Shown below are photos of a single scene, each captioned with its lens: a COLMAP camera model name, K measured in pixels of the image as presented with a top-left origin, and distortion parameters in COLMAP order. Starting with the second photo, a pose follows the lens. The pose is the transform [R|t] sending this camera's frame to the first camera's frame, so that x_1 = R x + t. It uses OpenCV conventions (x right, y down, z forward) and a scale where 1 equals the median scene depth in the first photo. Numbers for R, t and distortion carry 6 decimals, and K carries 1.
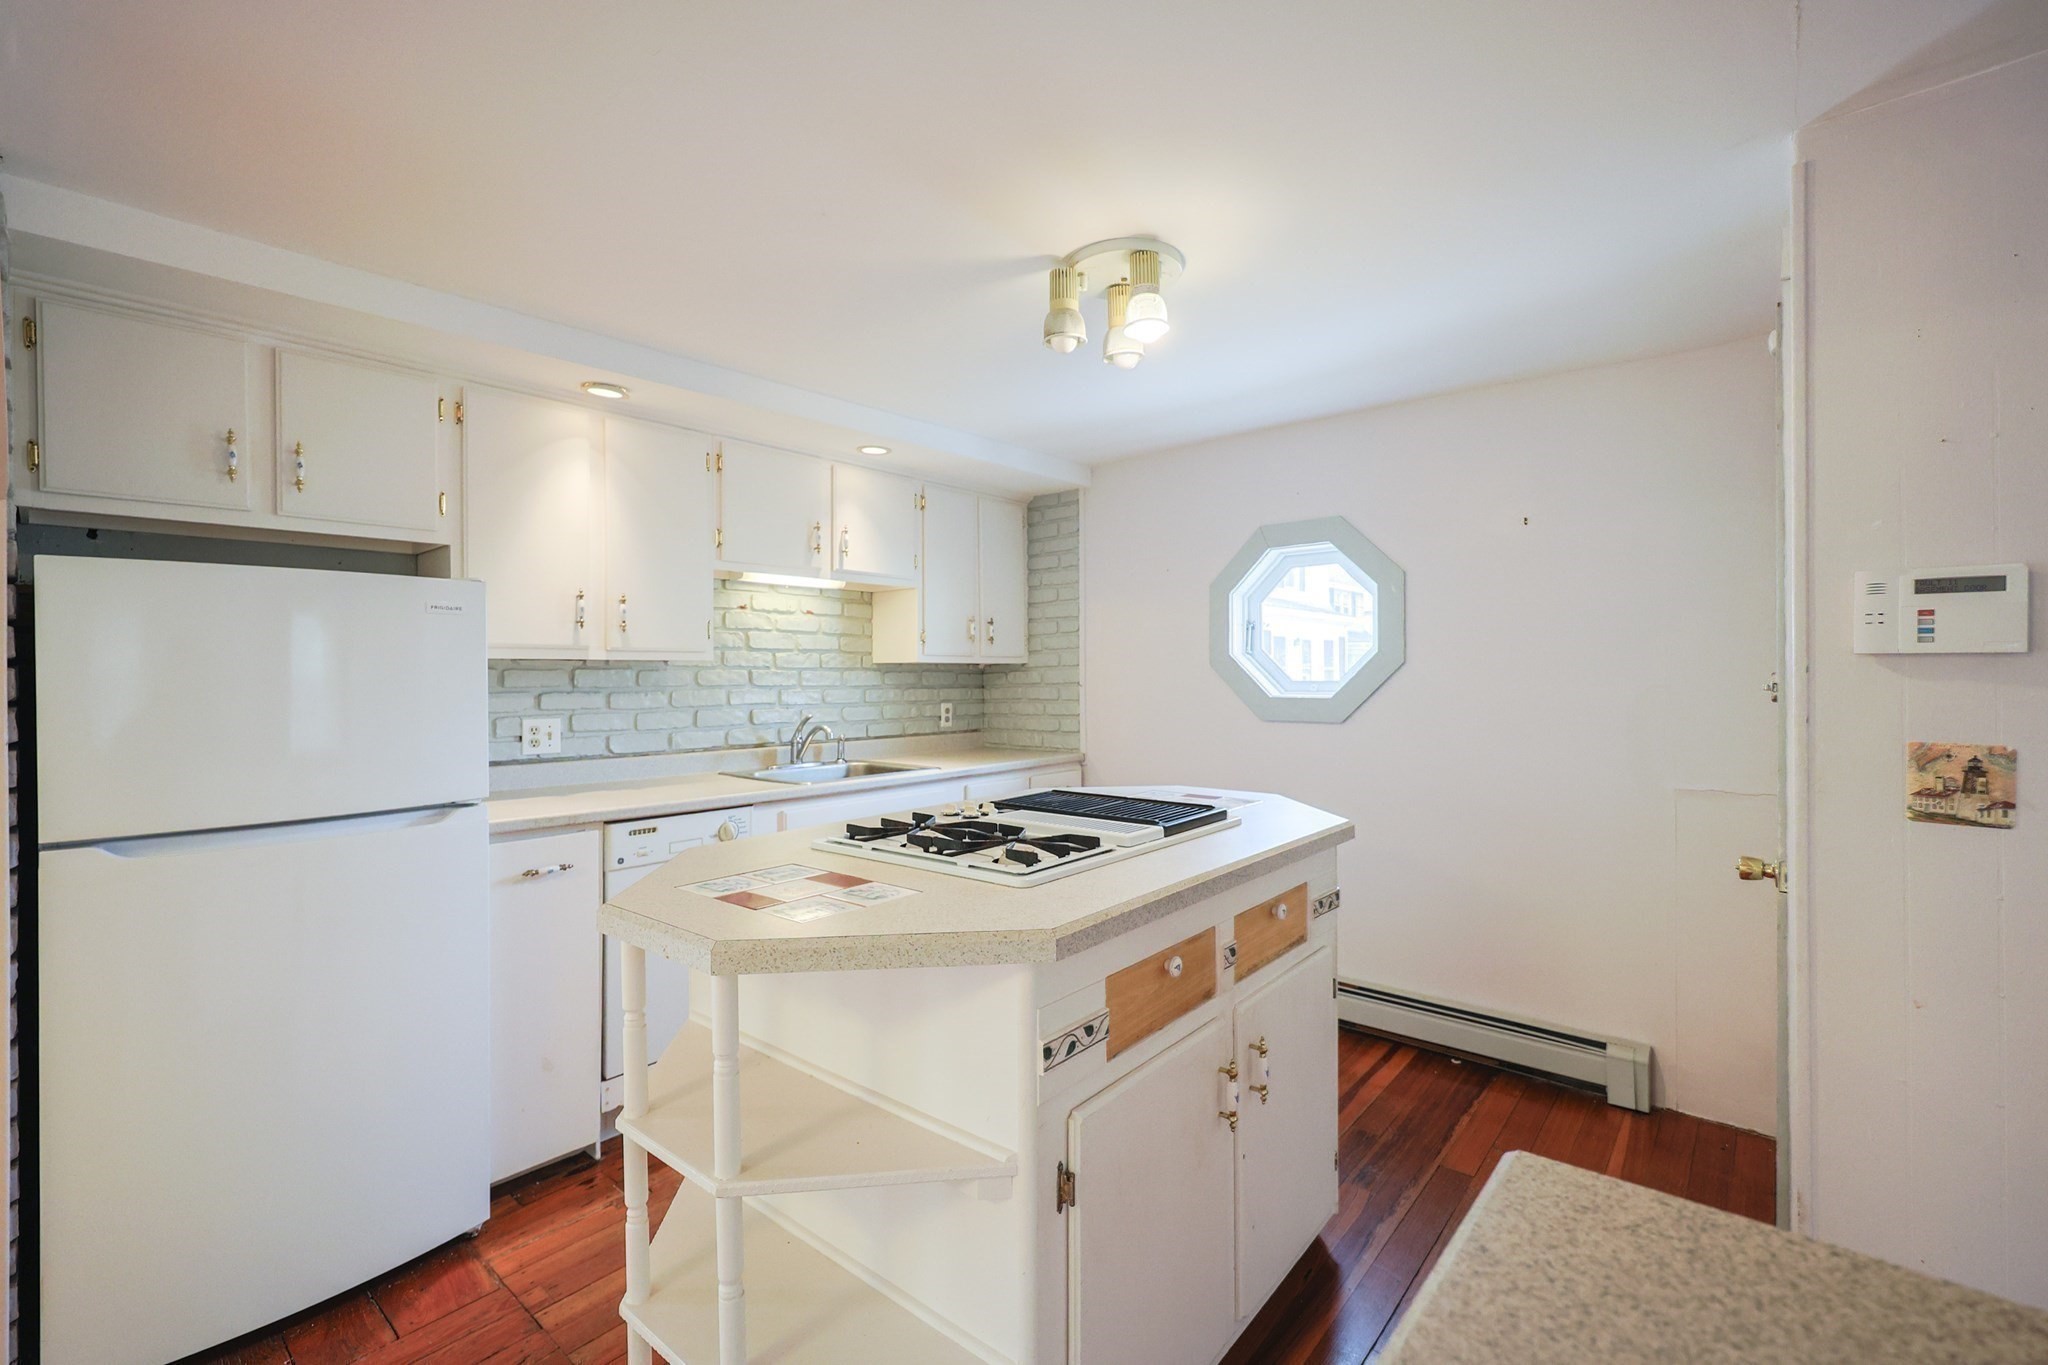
lens RADIAL K [[876.3, 0, 1024.6], [0, 876.3, 674.8], [0, 0, 1]] dist [0.000011, -0.000279]
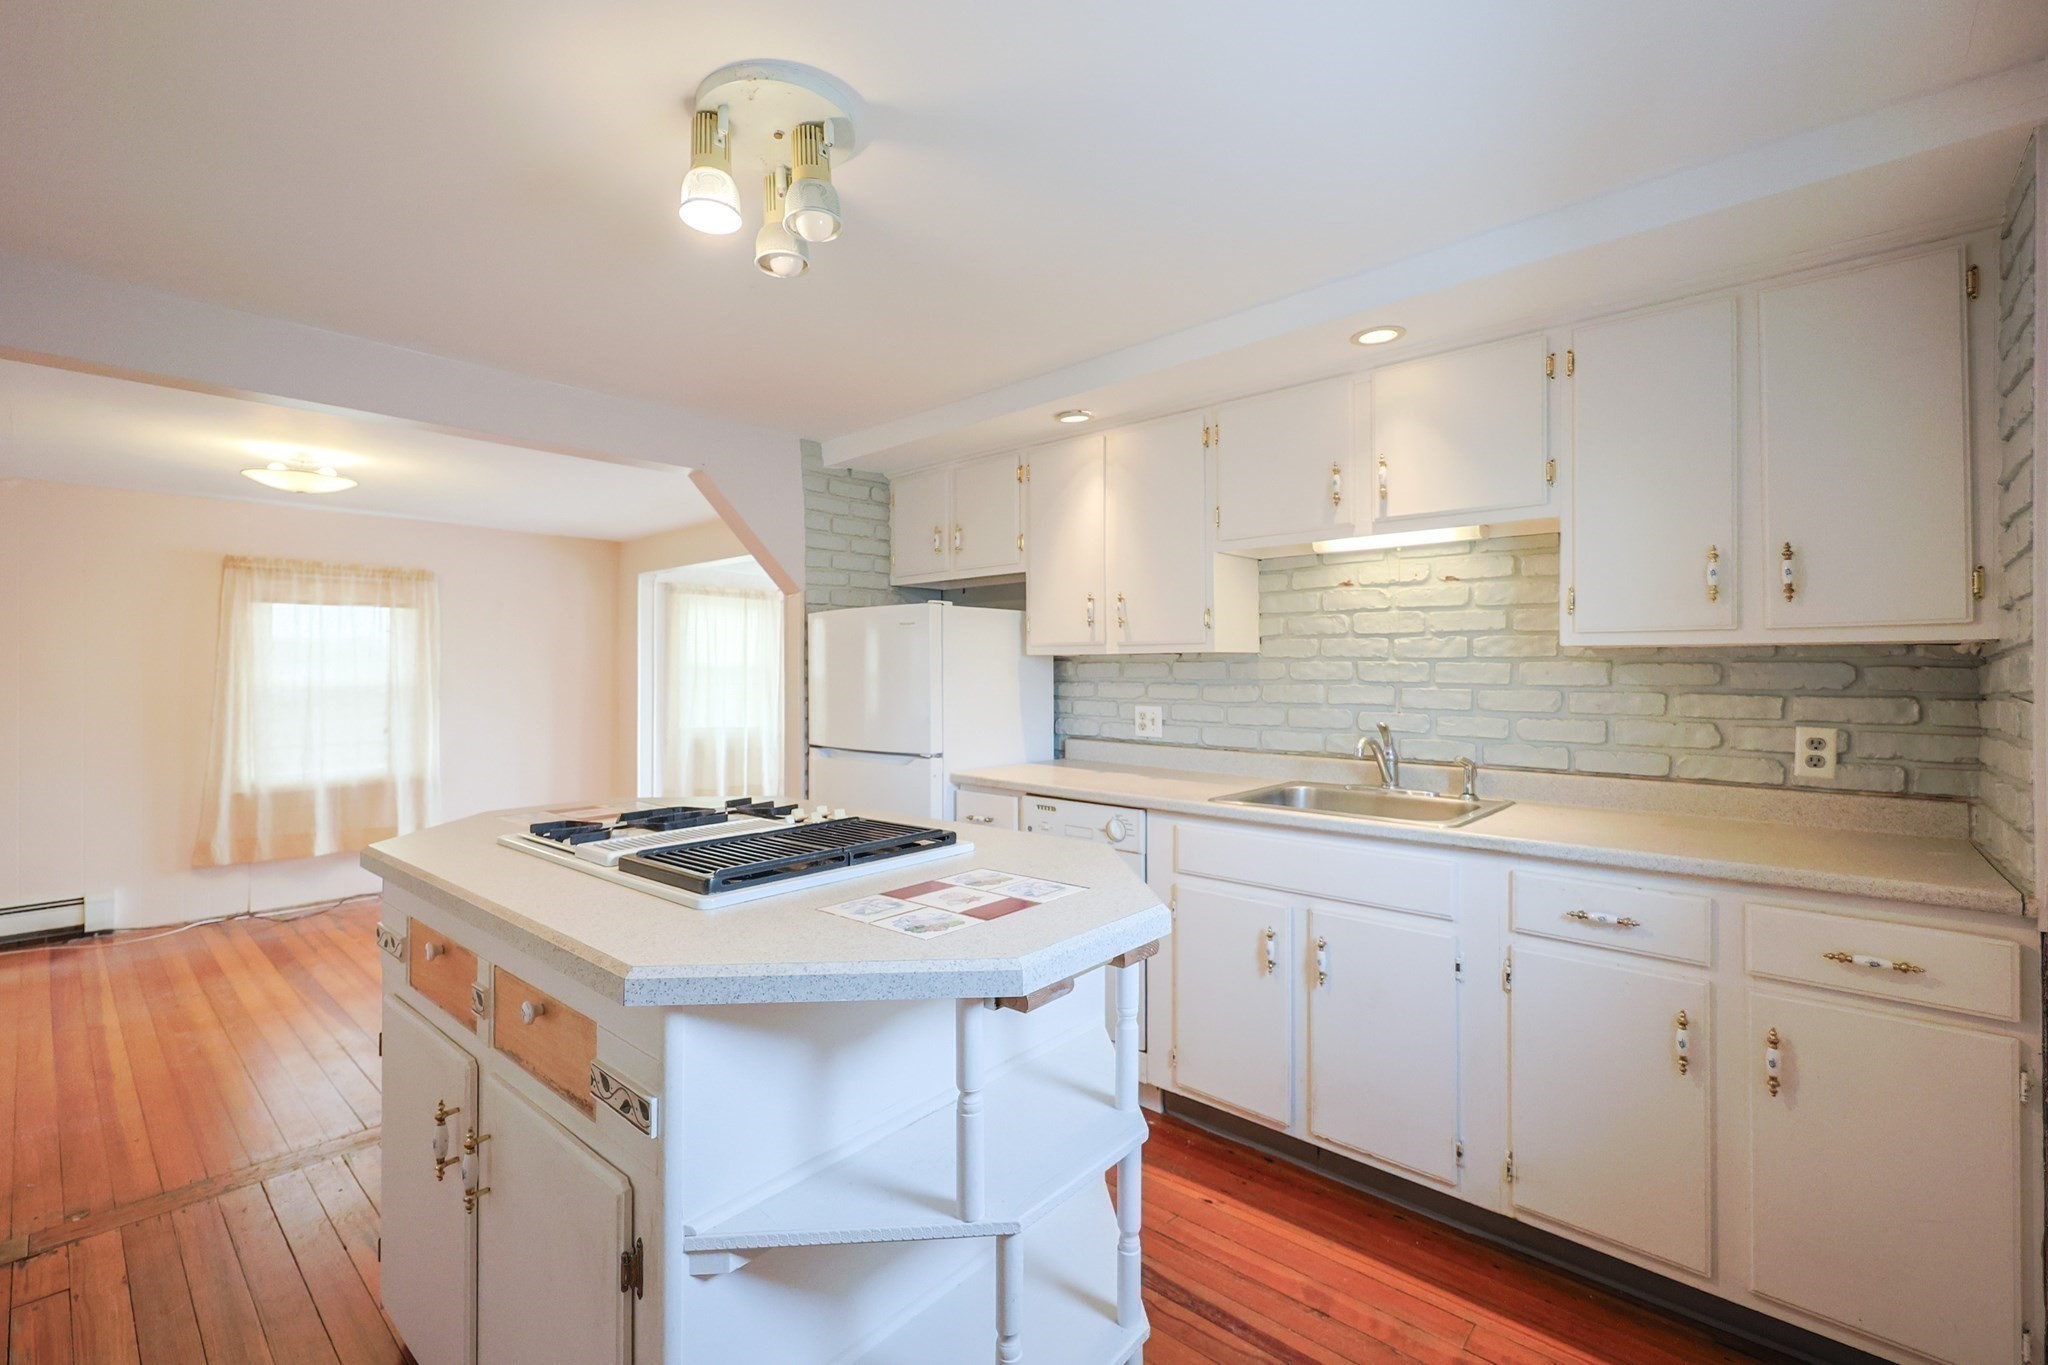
lens RADIAL K [[873.2, 0, 1007.7], [0, 873.2, 662.8], [0, 0, 1]] dist [0.001282, 0.000310]
pose [[-0.021902, -0.000837, -0.999760, 0.483376], [0.002173, 0.999997, -0.000884, -0.004288], [0.999758, -0.002192, -0.021901, 0.696488]]
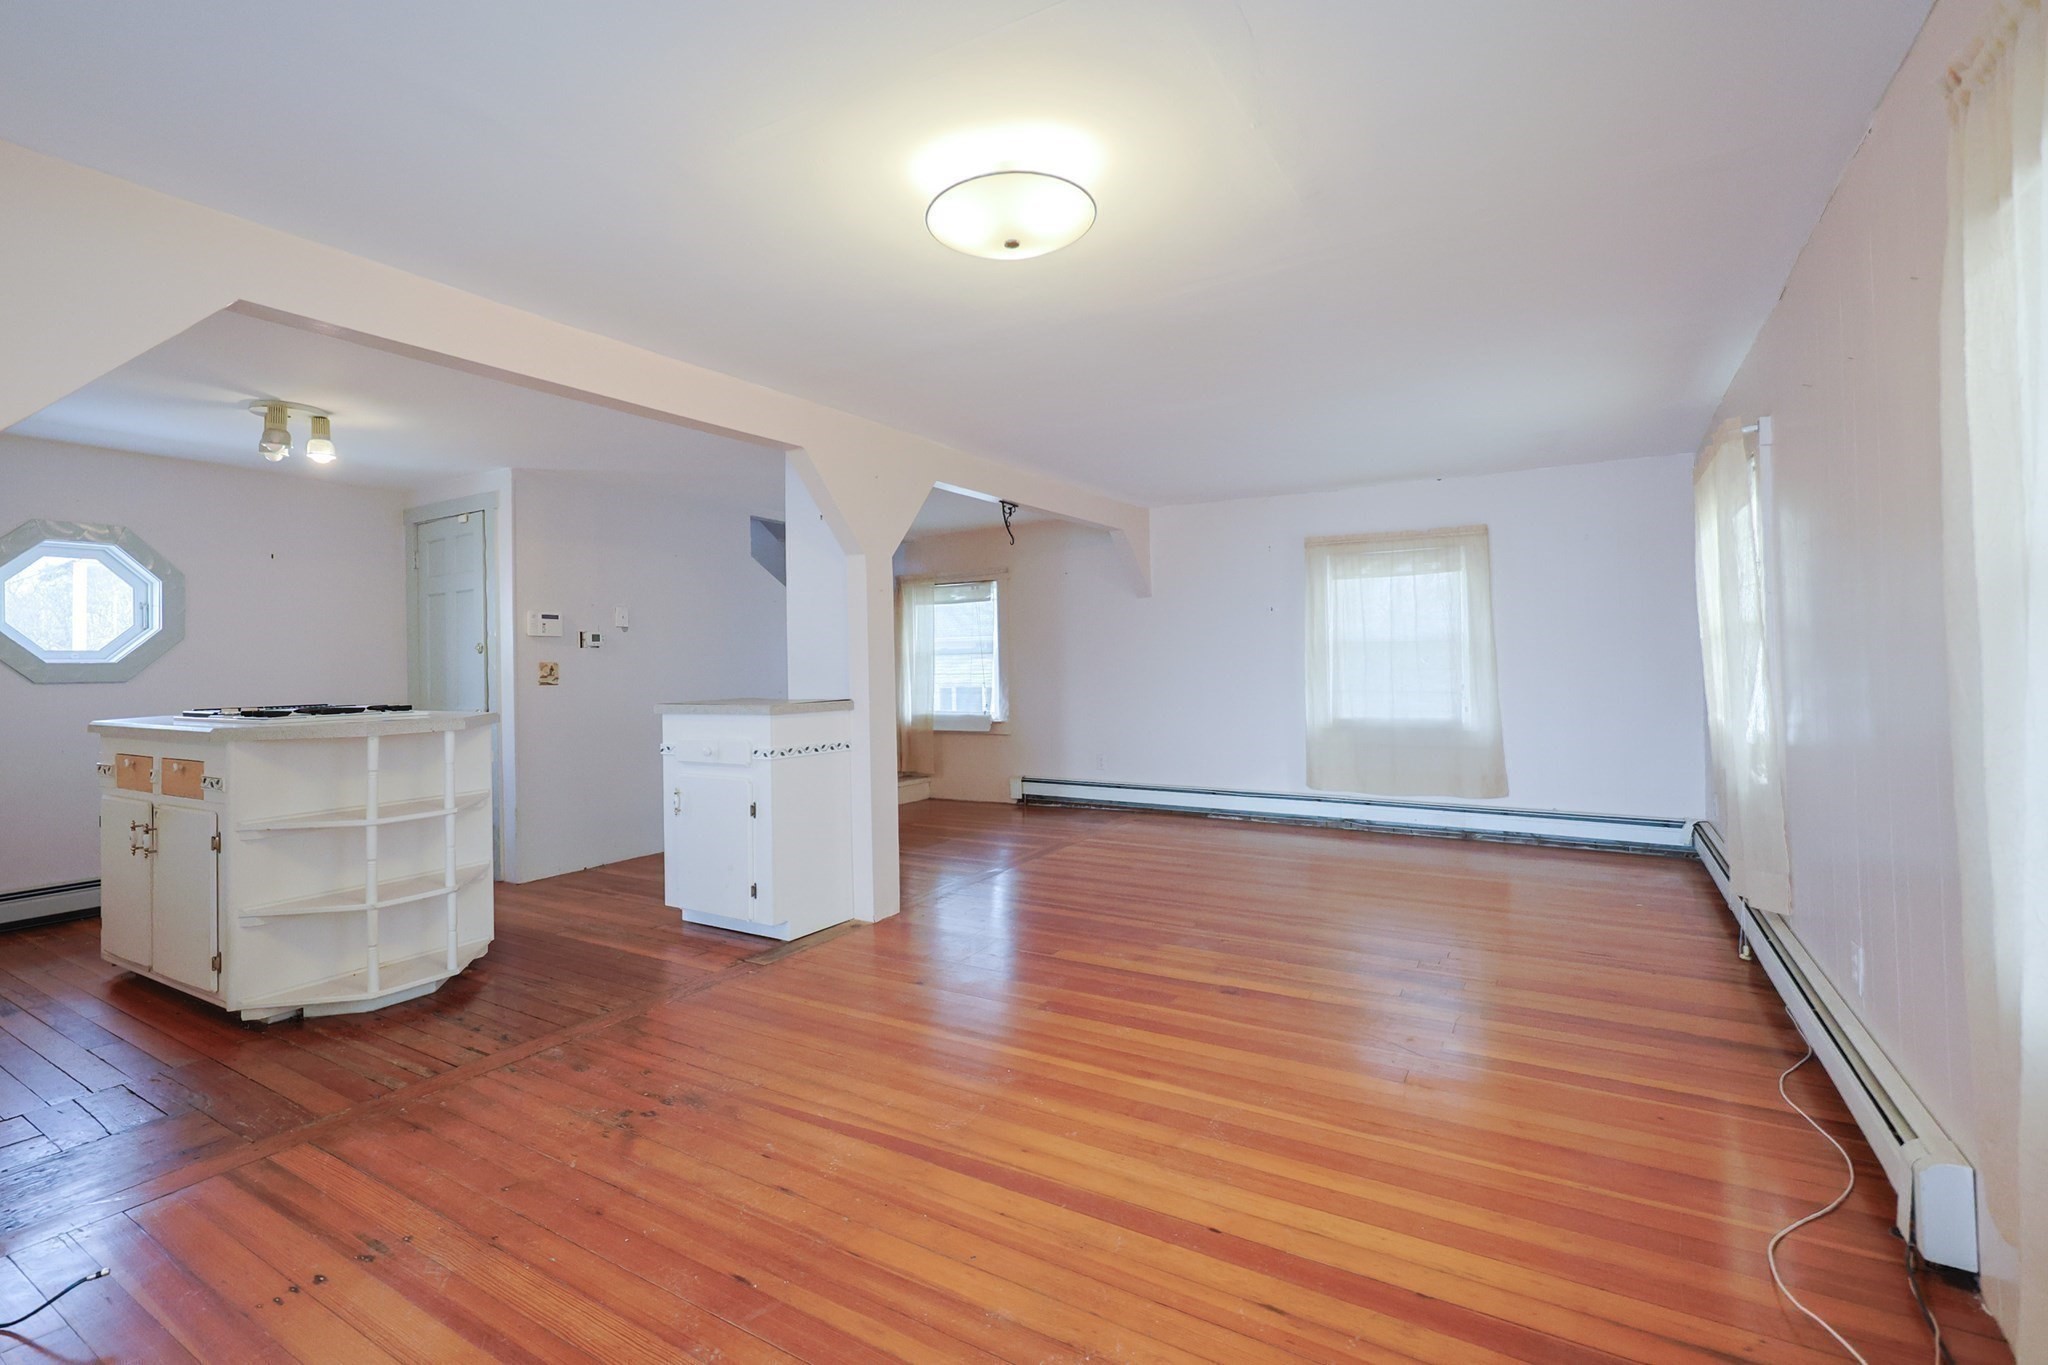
lens RADIAL K [[924.7, 0, 1003.5], [0, 924.7, 643.6], [0, 0, 1]] dist [0.001004, 0.000033]
pose [[-0.161506, 0.033403, 0.986306, -1.156565], [0.019456, 0.999341, -0.030658, 0.062022], [-0.986680, 0.014238, -0.162050, -0.078704]]
